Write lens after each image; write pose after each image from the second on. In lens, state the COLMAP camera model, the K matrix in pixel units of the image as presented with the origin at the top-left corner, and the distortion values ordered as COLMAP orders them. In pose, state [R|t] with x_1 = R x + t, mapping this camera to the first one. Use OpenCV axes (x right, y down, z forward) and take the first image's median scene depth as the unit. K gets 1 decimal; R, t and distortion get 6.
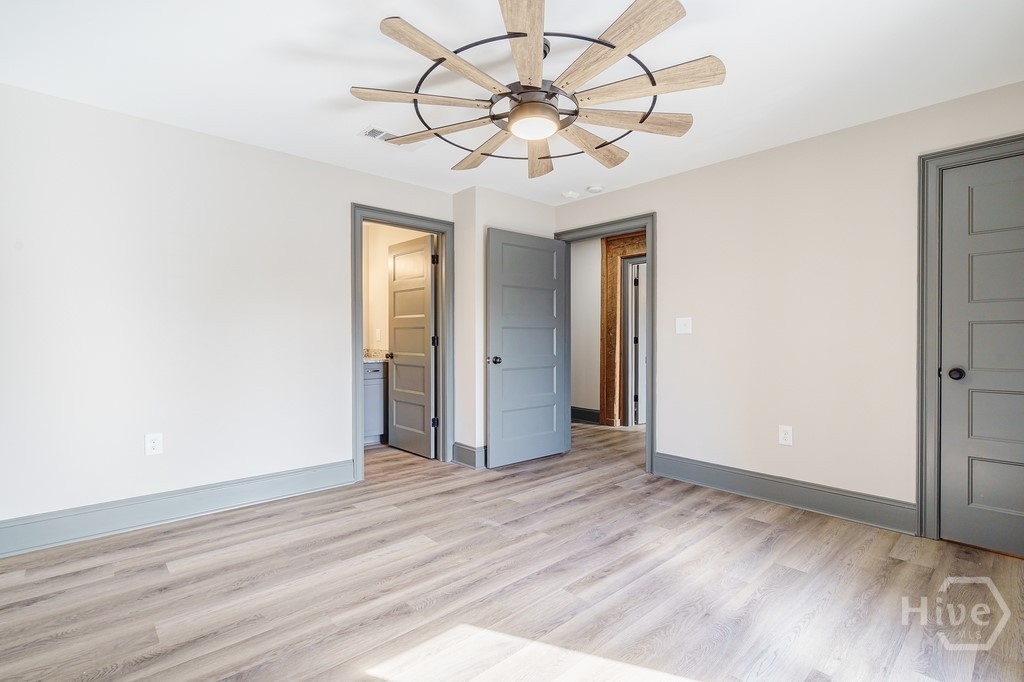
lens RADIAL K [[466.0, 0, 493.3], [0, 466.0, 344.4], [0, 0, 1]] dist [-0.001177, 0.000270]
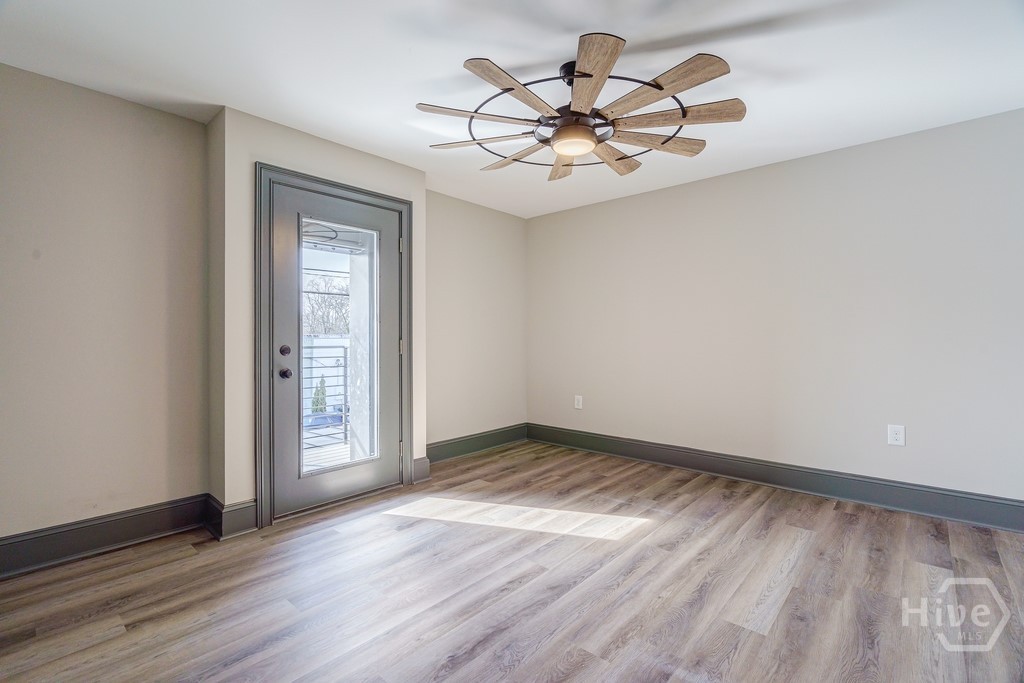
lens RADIAL K [[466.0, 0, 493.3], [0, 466.0, 344.9], [0, 0, 1]] dist [-0.001177, 0.000270]
pose [[-0.994853, 0.001942, -0.101307, 0.371130], [-0.001253, 0.999504, 0.031465, -0.033755], [0.101317, 0.031430, -0.994358, 1.965813]]
